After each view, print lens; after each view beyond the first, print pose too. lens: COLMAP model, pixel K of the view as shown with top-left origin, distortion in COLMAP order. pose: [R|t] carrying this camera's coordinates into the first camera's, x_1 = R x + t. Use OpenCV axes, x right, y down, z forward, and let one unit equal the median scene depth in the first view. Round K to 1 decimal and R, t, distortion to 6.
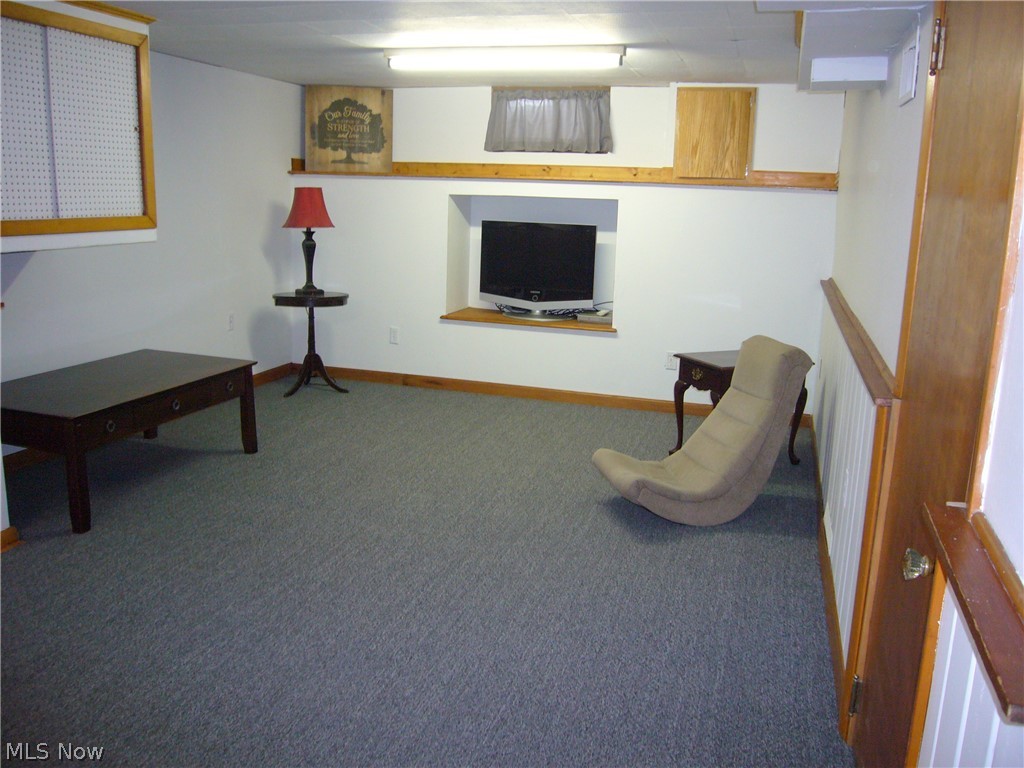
lens RADIAL K [[860.6, 0, 512.0], [0, 860.6, 384.0], [0, 0, 1]] dist [-0.071420, 0.017728]
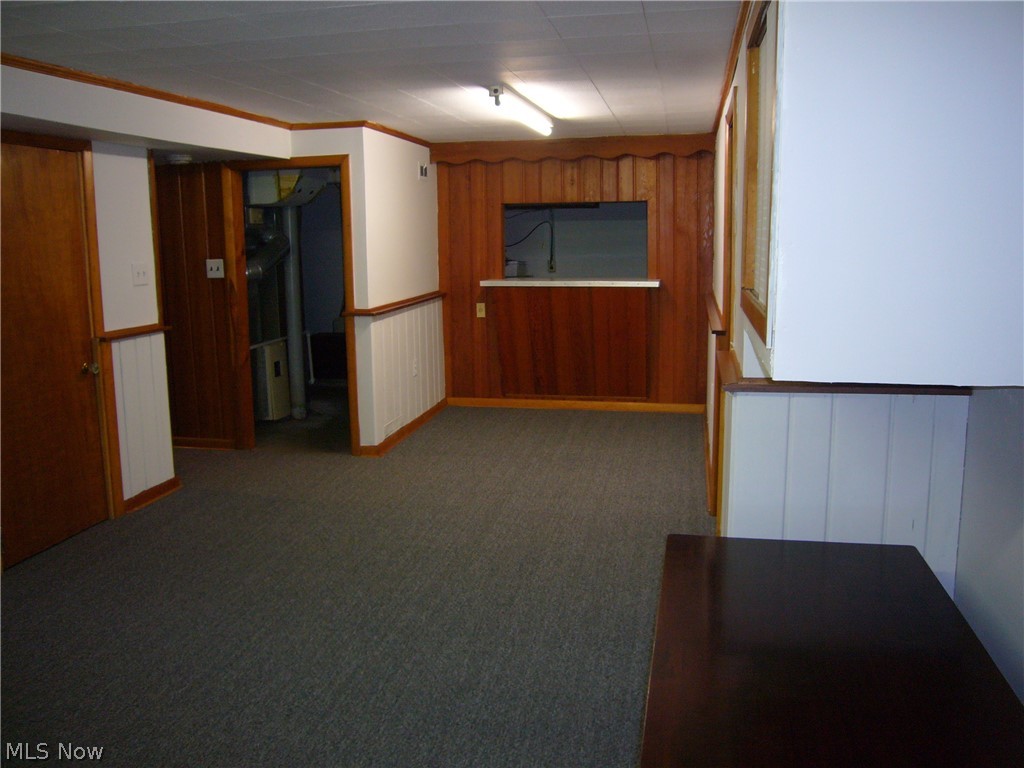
lens RADIAL K [[860.6, 0, 512.0], [0, 860.6, 384.0], [0, 0, 1]] dist [-0.071420, 0.017728]
pose [[-0.994597, -0.003726, -0.103741, -0.160553], [-0.042862, 0.924928, 0.377718, -0.220528], [0.094545, 0.380124, -0.920091, 0.940089]]
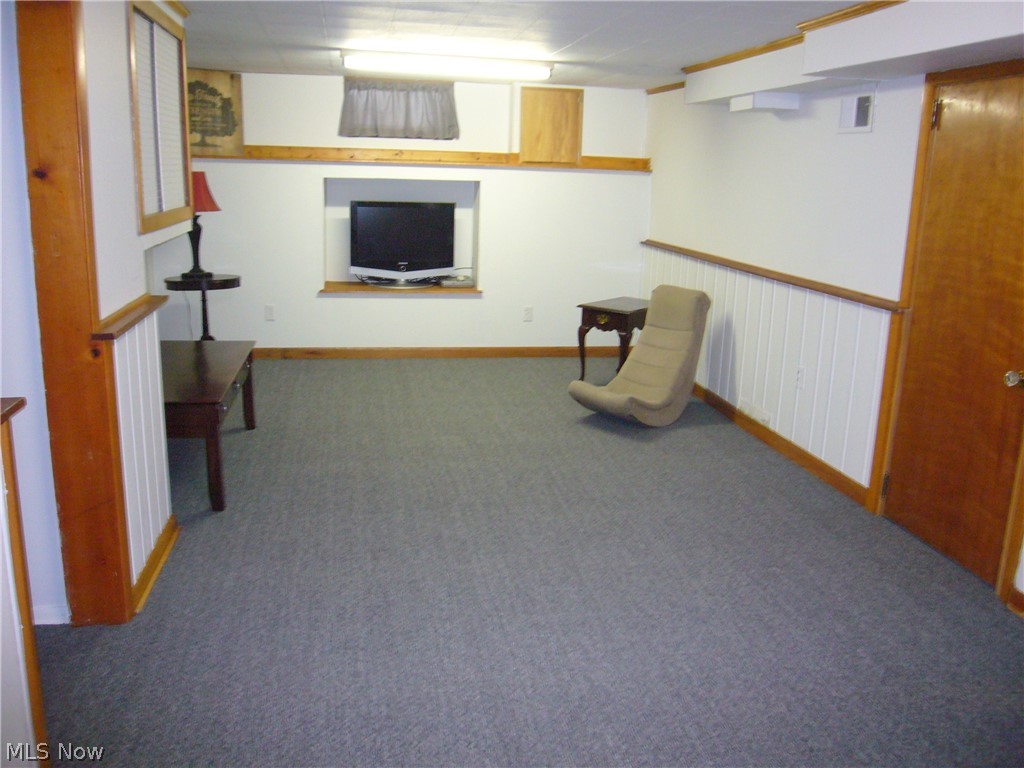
lens RADIAL K [[860.6, 0, 512.0], [0, 860.6, 384.0], [0, 0, 1]] dist [-0.071420, 0.017728]
pose [[0.883396, -0.116087, 0.454021, -0.380015], [0.098615, 0.993188, 0.062068, -0.006087], [-0.458134, -0.010058, 0.888826, -0.064888]]
